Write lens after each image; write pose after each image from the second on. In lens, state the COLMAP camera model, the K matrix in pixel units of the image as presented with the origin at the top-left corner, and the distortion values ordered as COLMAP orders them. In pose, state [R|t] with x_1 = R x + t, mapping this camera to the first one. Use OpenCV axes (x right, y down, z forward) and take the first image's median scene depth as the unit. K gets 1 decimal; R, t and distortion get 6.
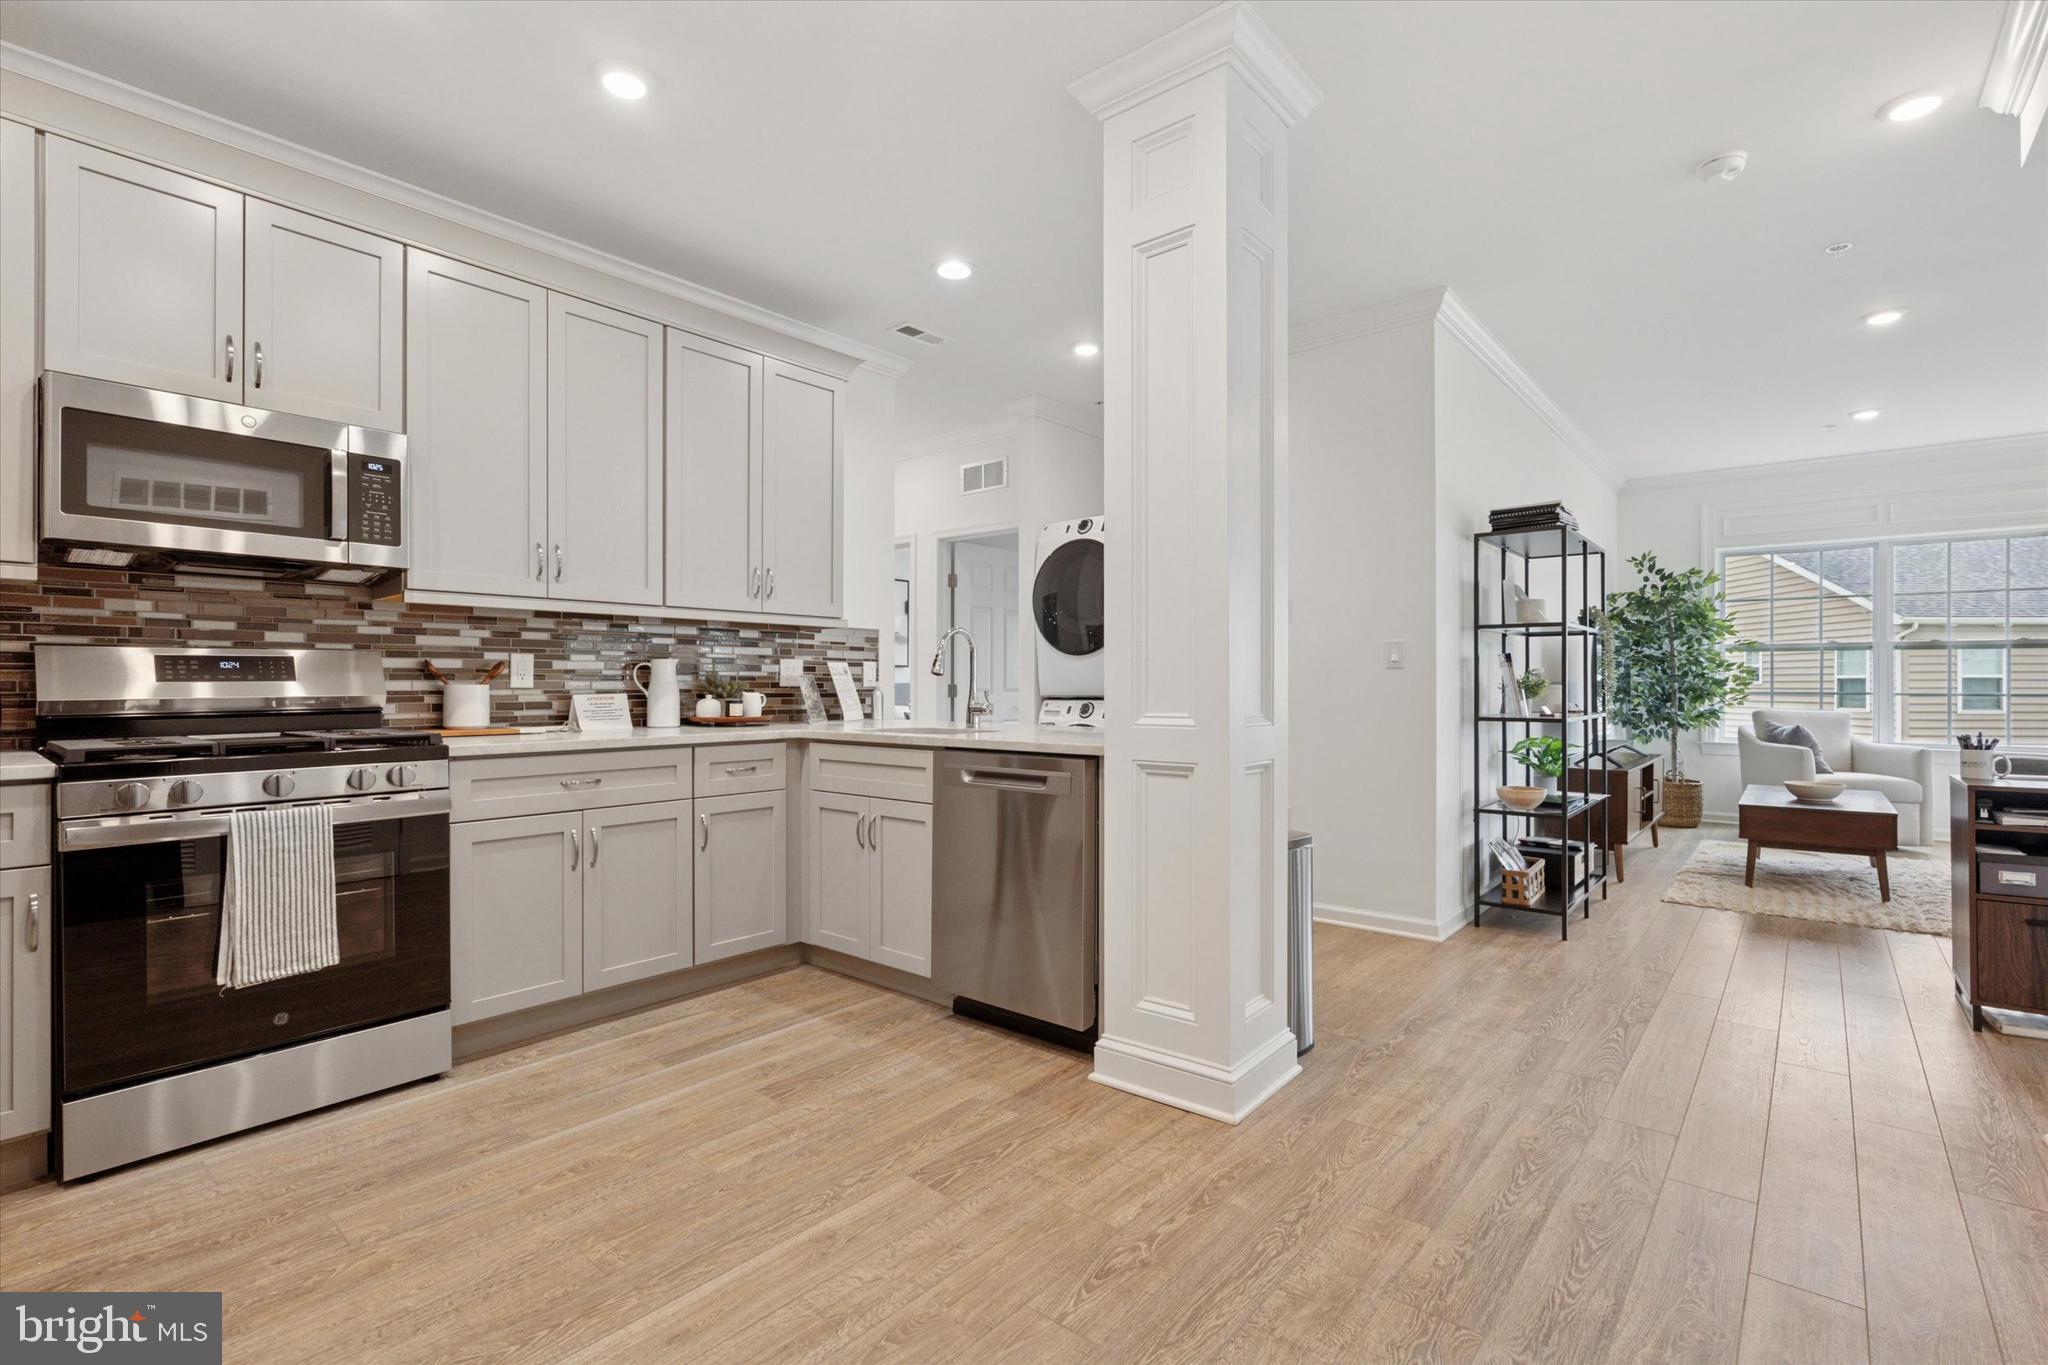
lens RADIAL K [[935.4, 0, 1017.5], [0, 935.4, 695.3], [0, 0, 1]] dist [0.000556, -0.000877]
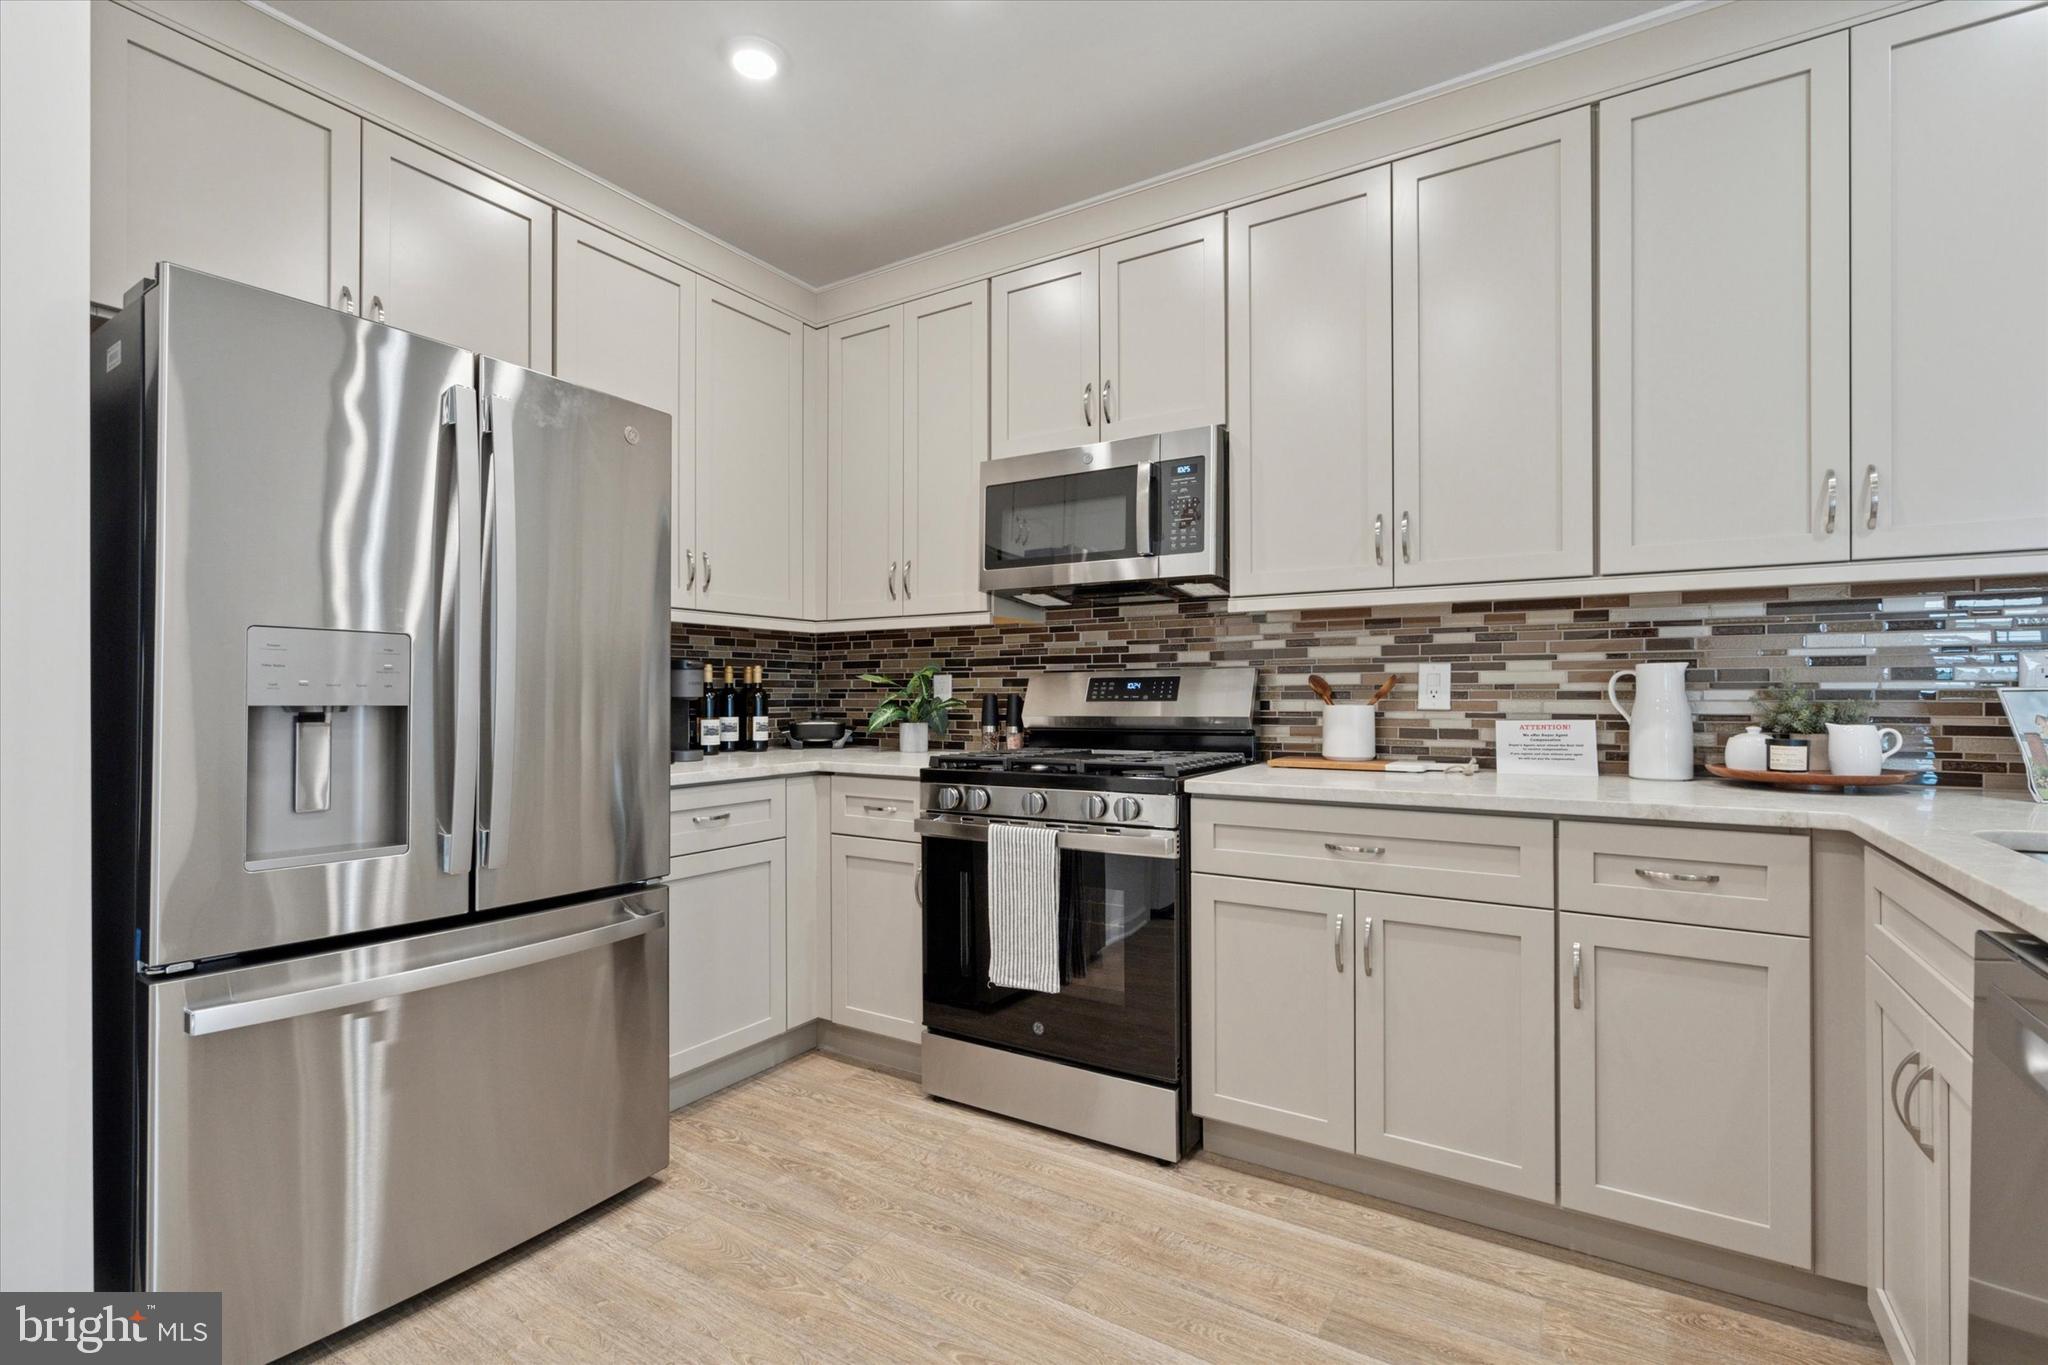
lens RADIAL K [[935.4, 0, 1014.3], [0, 935.4, 690.8], [0, 0, 1]] dist [0.000556, -0.000877]
pose [[0.135531, -0.001099, -0.990772, 0.176703], [-0.009074, 0.999956, -0.002351, -0.019293], [0.990732, 0.009309, 0.135515, 0.610074]]
